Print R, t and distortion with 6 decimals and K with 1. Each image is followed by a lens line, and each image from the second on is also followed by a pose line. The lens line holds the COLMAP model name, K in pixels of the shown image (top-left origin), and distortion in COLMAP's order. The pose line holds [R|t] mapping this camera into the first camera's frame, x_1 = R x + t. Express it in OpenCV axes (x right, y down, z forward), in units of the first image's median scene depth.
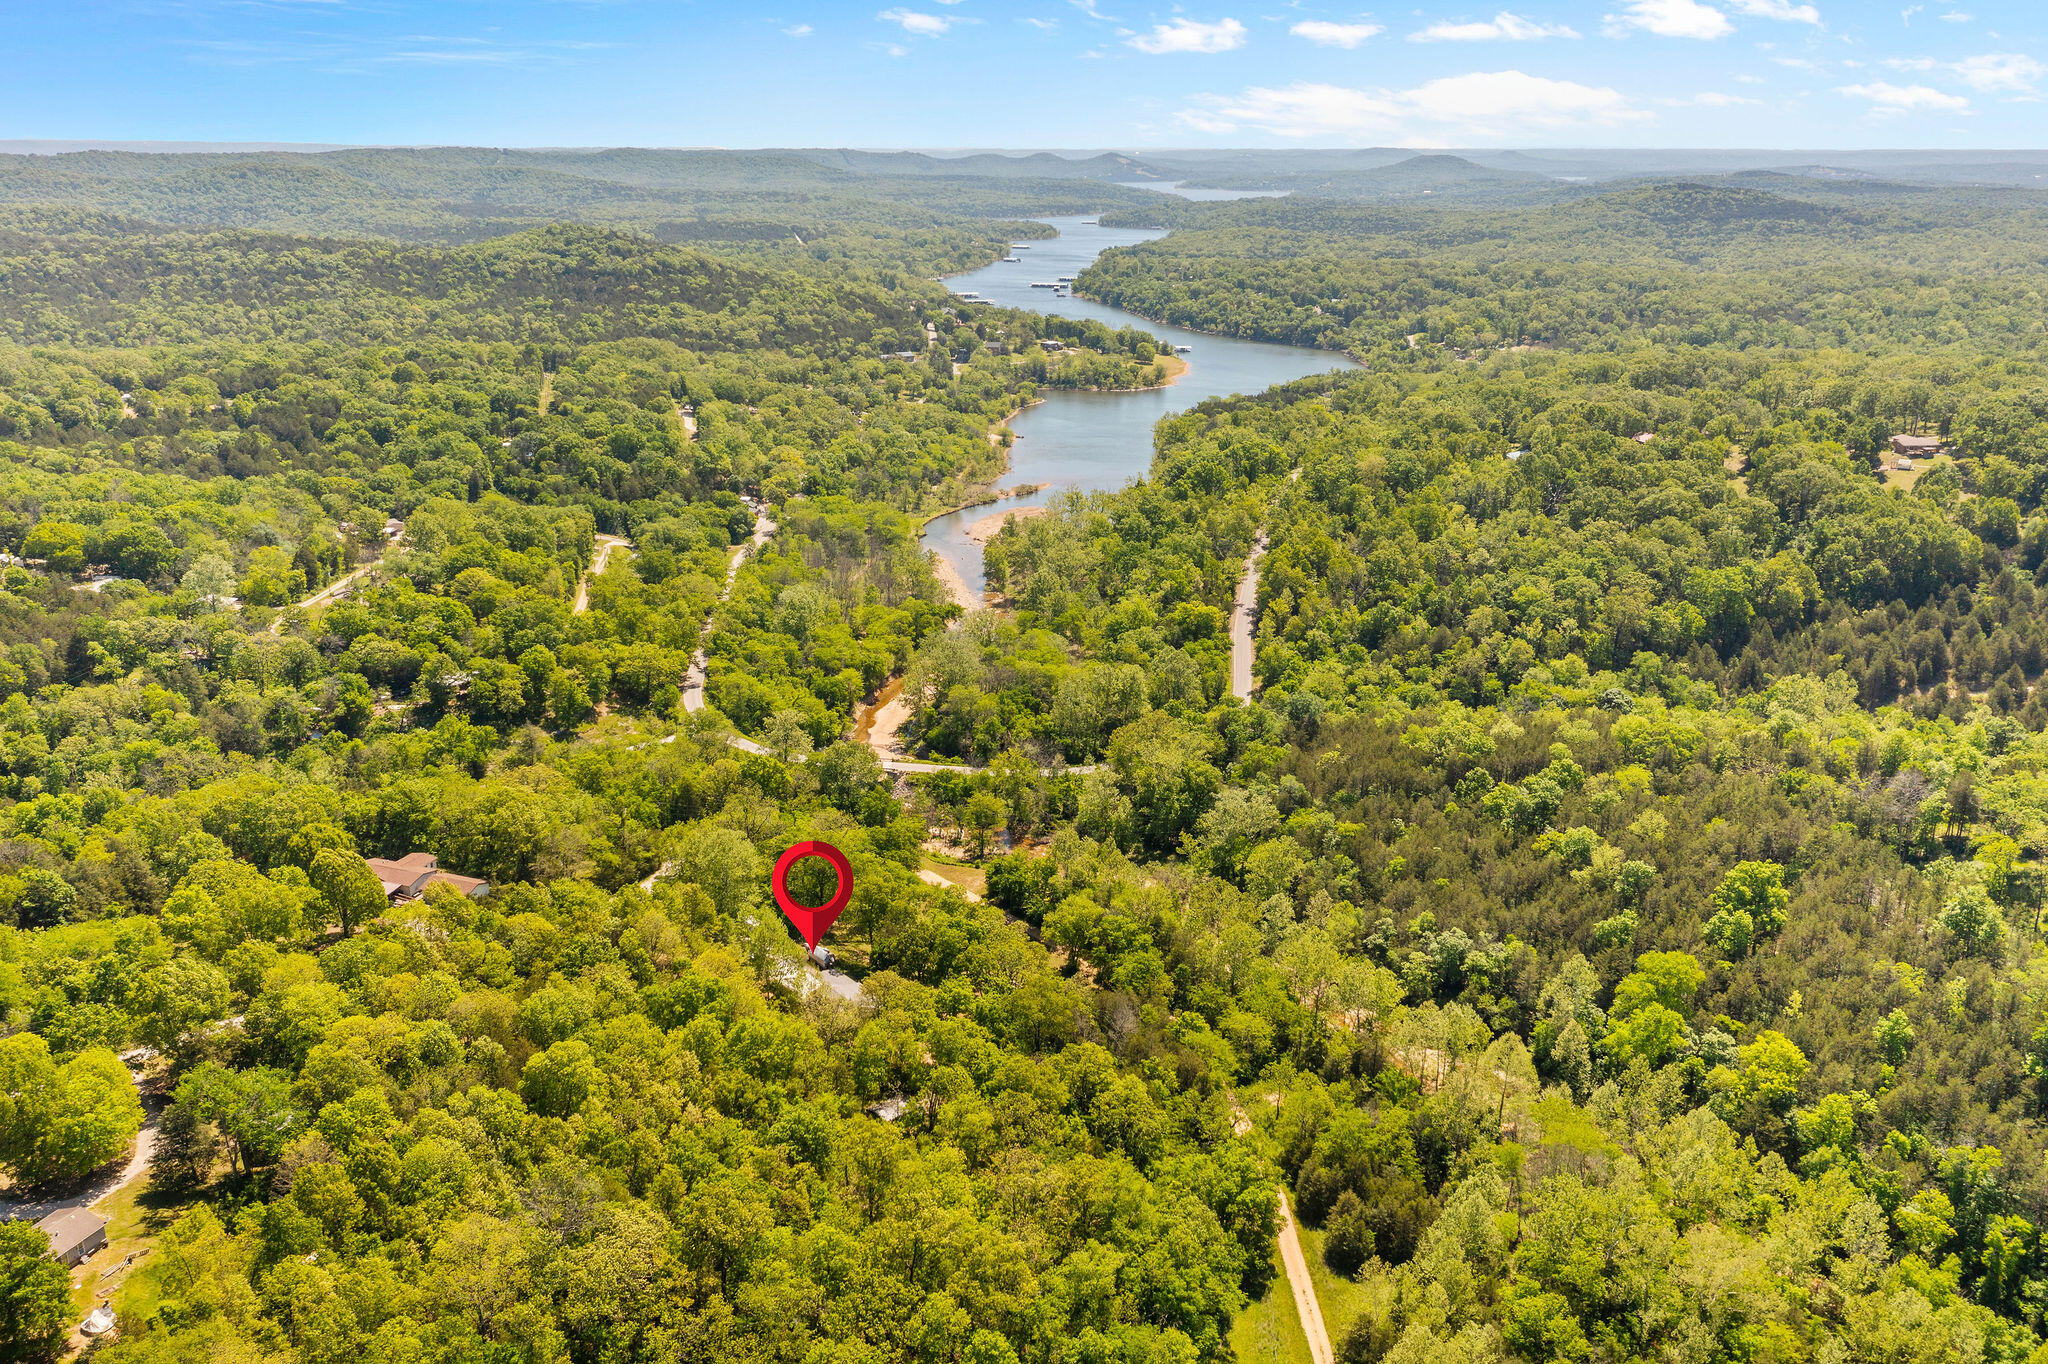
lens RADIAL K [[1621.0, 0, 1024.8], [0, 1621.0, 643.2], [0, 0, 1]] dist [-0.001960, 0.005612]
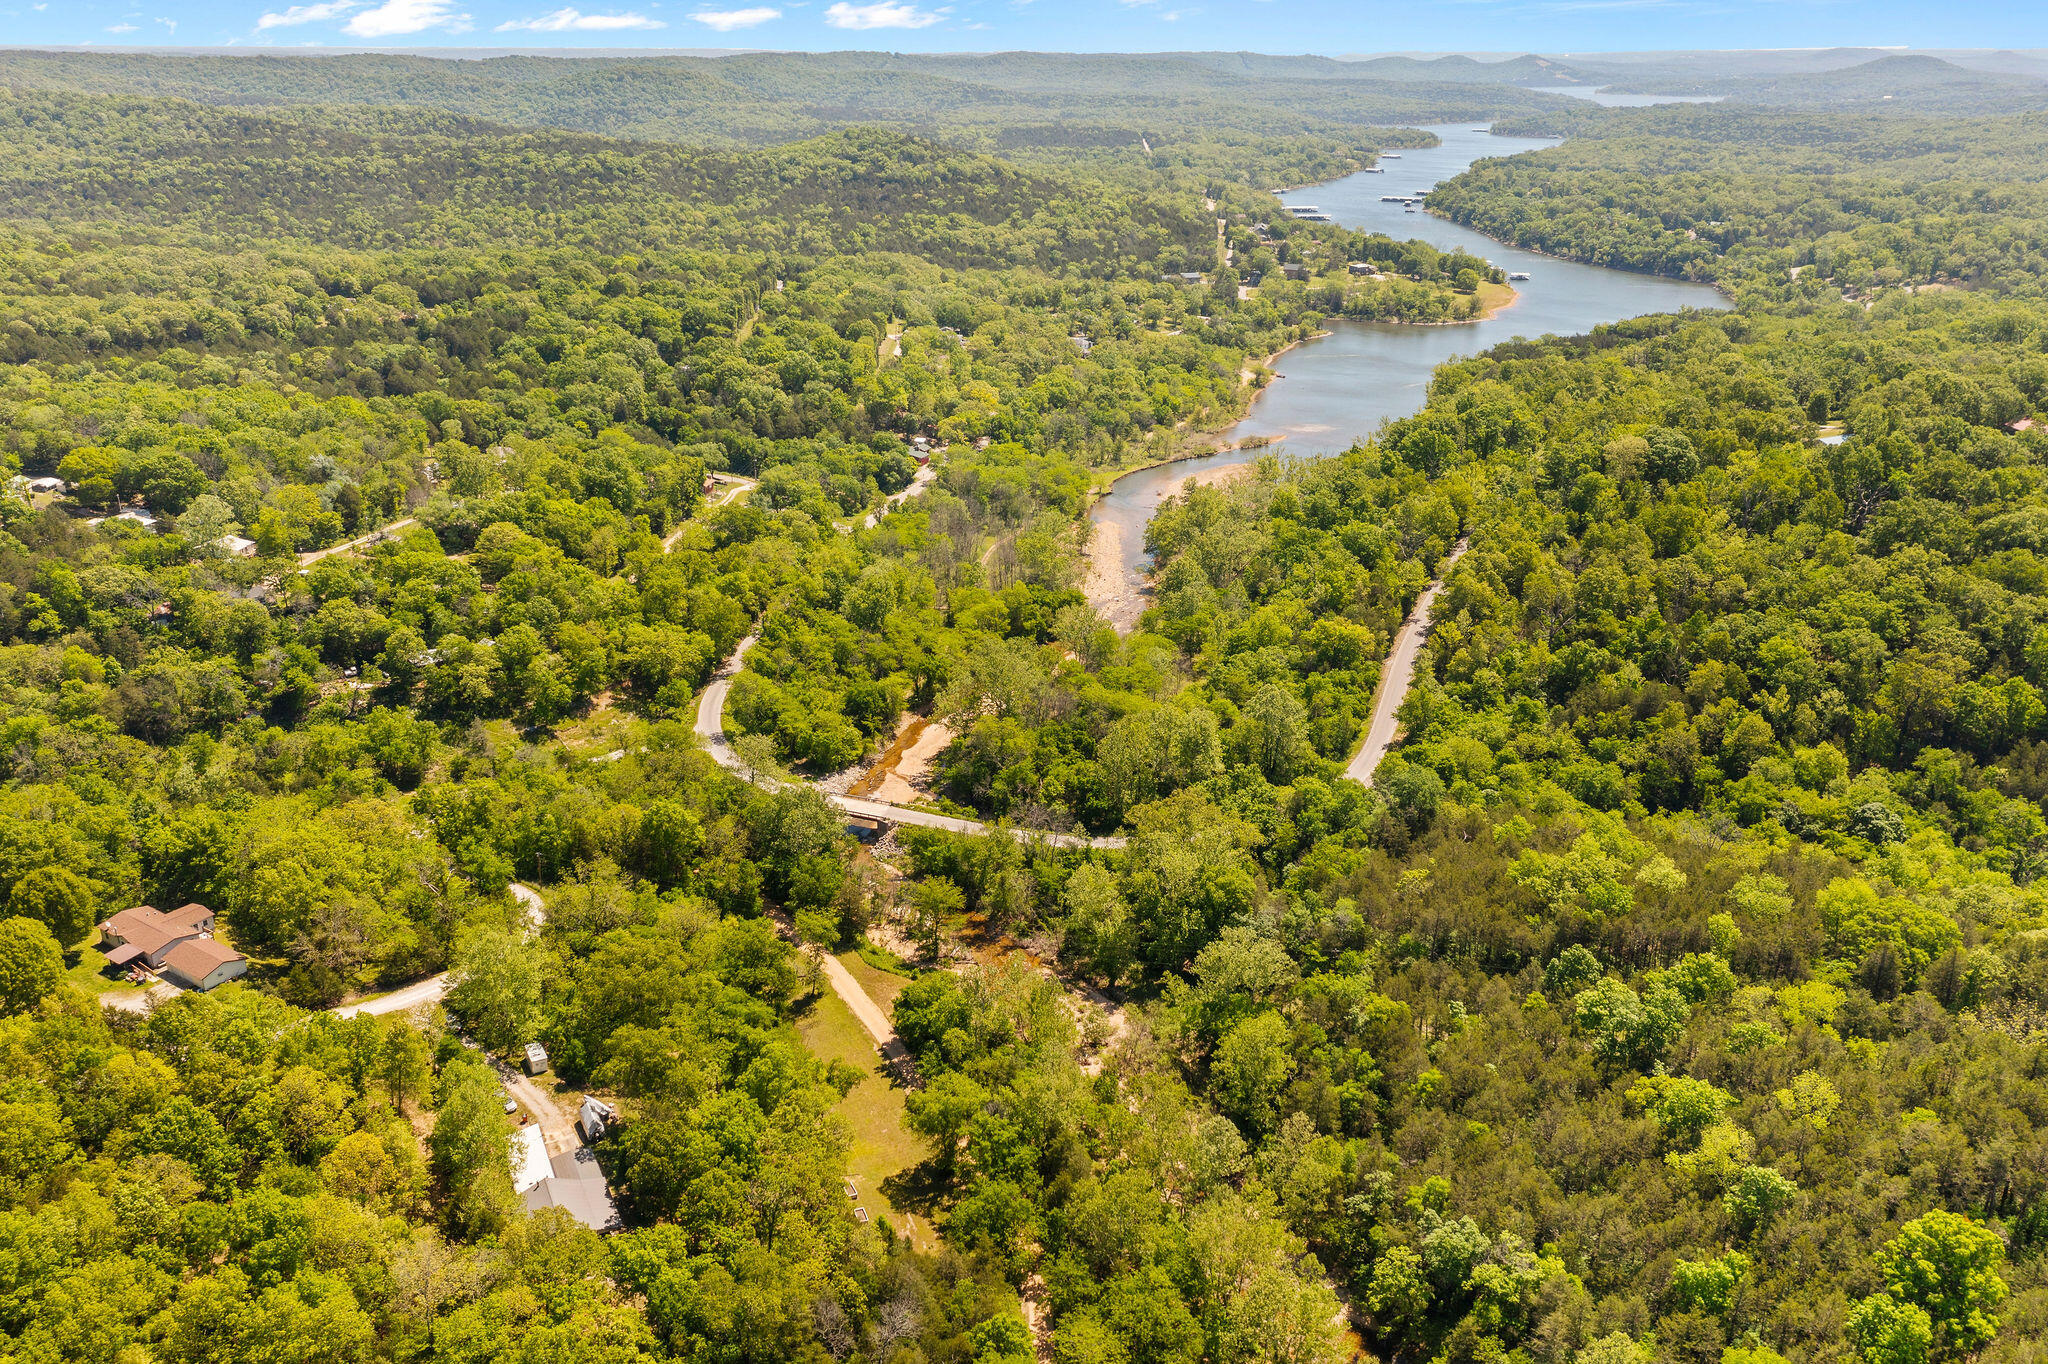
lens RADIAL K [[1621.0, 0, 1024.8], [0, 1621.0, 643.2], [0, 0, 1]] dist [-0.001960, 0.005612]
pose [[0.971787, 0.077348, -0.222817, 0.094025], [-0.065340, 0.996010, 0.060784, -0.036530], [0.226629, -0.044510, 0.972964, 0.140568]]
